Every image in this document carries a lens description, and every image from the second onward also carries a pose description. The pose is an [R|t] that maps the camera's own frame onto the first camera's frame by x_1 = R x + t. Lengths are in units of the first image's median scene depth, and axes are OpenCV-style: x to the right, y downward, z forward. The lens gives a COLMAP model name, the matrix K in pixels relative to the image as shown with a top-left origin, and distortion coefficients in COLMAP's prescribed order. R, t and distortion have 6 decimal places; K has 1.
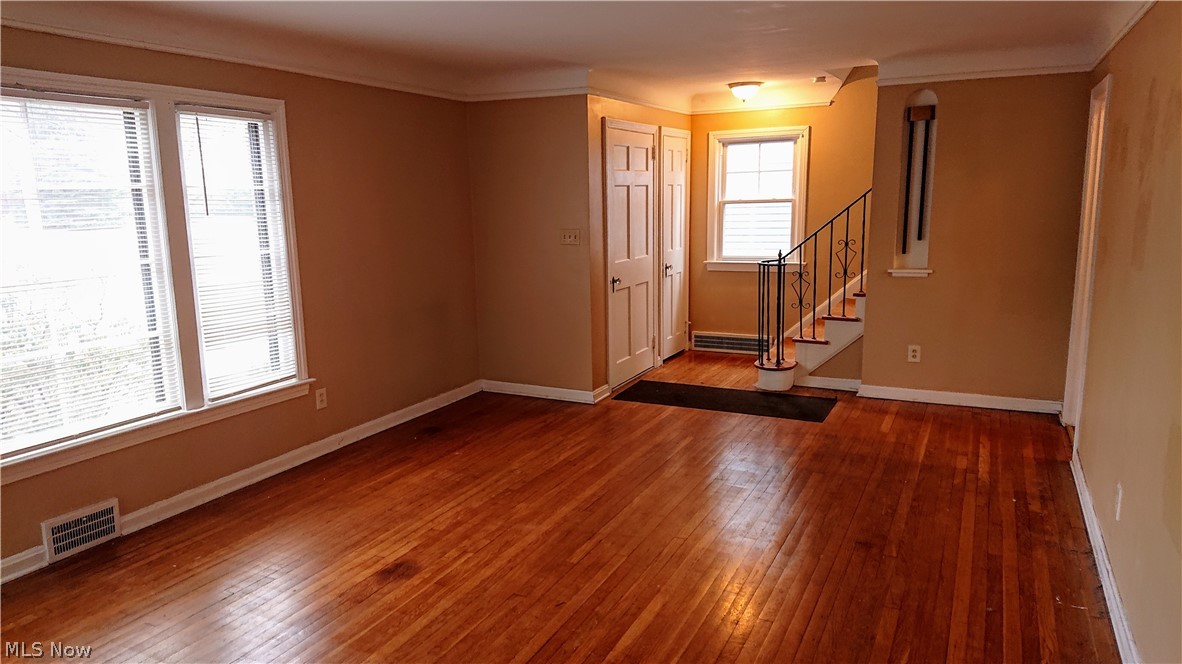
lens RADIAL K [[791.8, 0, 587.1], [0, 791.8, 336.5], [0, 0, 1]] dist [0.059340, -0.002525]
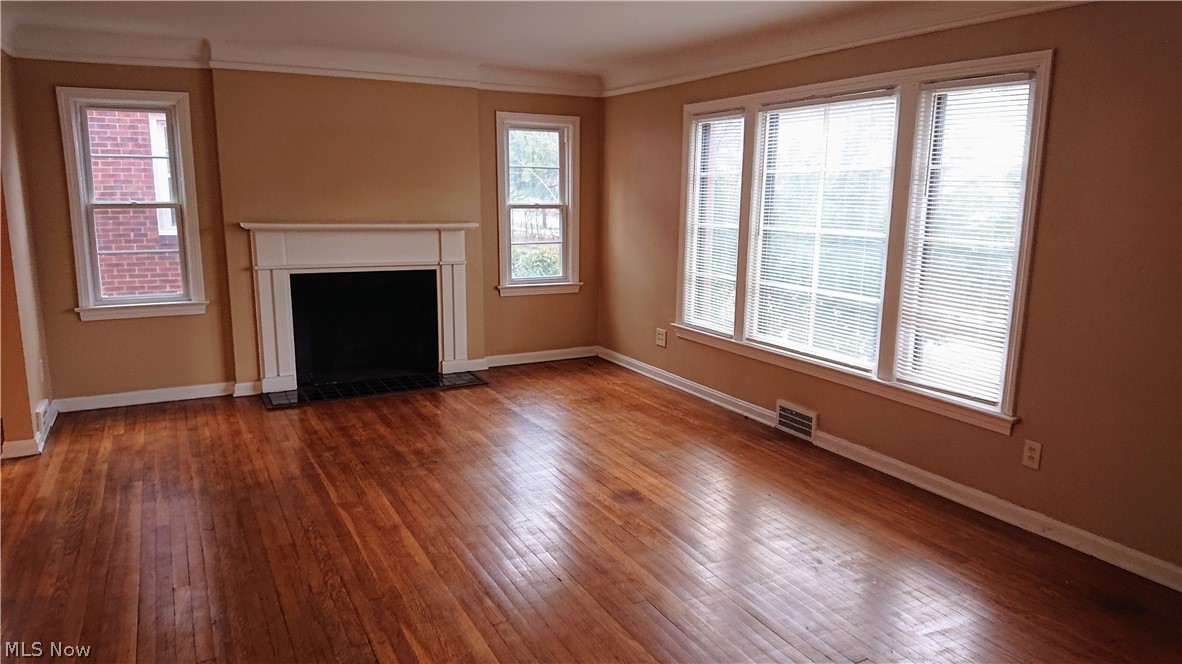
lens RADIAL K [[791.8, 0, 587.1], [0, 791.8, 336.5], [0, 0, 1]] dist [0.059340, -0.002525]
pose [[-0.568445, 0.163073, -0.806398, 0.603070], [-0.156875, 0.940692, 0.300815, -0.230551], [0.807626, 0.297501, -0.509150, 1.279644]]
